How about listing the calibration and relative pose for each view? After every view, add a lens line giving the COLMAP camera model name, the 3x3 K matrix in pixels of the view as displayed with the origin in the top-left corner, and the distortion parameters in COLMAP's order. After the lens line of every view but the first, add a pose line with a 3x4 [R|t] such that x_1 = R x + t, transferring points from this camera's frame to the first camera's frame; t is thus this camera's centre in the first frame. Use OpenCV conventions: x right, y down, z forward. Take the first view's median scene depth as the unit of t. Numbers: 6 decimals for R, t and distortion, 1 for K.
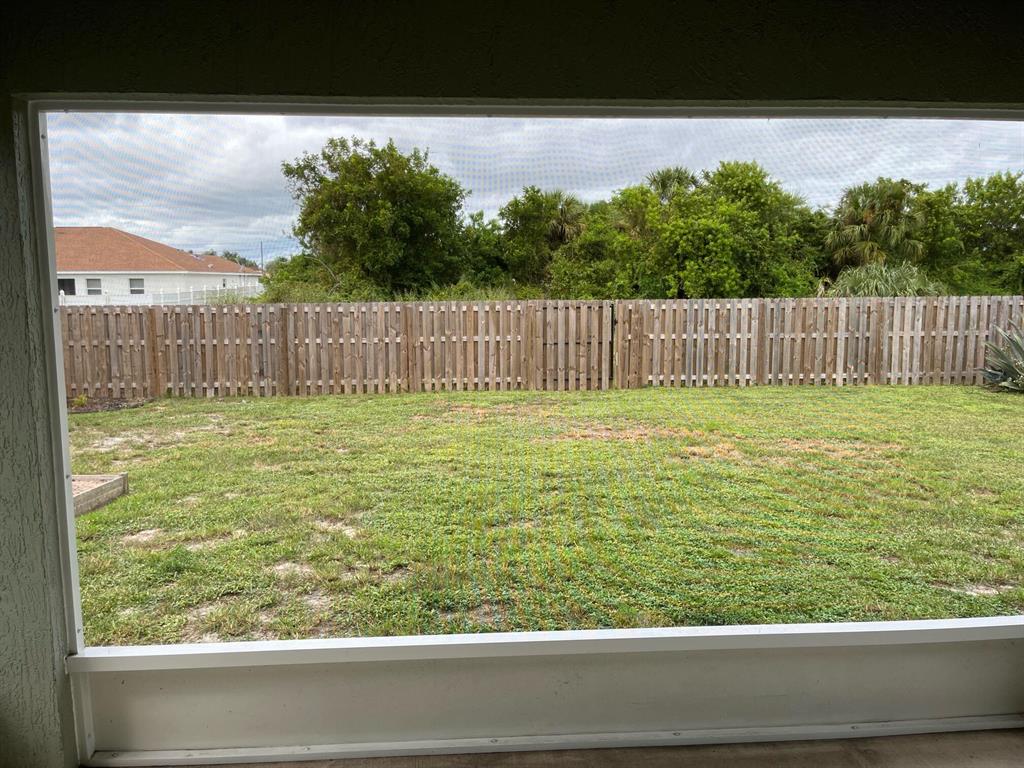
lens RADIAL K [[782.8, 0, 507.9], [0, 782.8, 384.2], [0, 0, 1]] dist [0.048466, -0.067935]
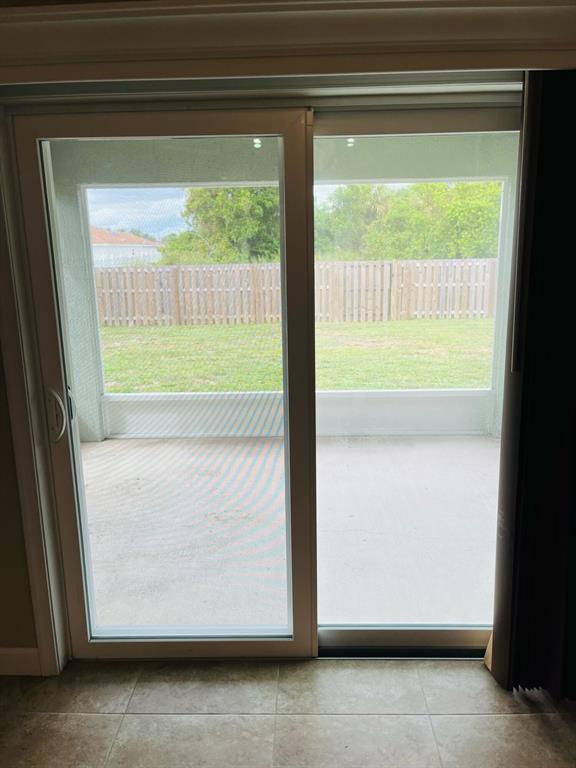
lens RADIAL K [[587.1, 0, 291.0], [0, 587.1, 382.3], [0, 0, 1]] dist [0.048466, -0.067935]
pose [[0.996280, 0.006369, -0.085936, 0.041567], [0.001673, 0.995647, 0.093190, 0.018235], [0.086155, -0.092987, 0.991933, -0.150163]]
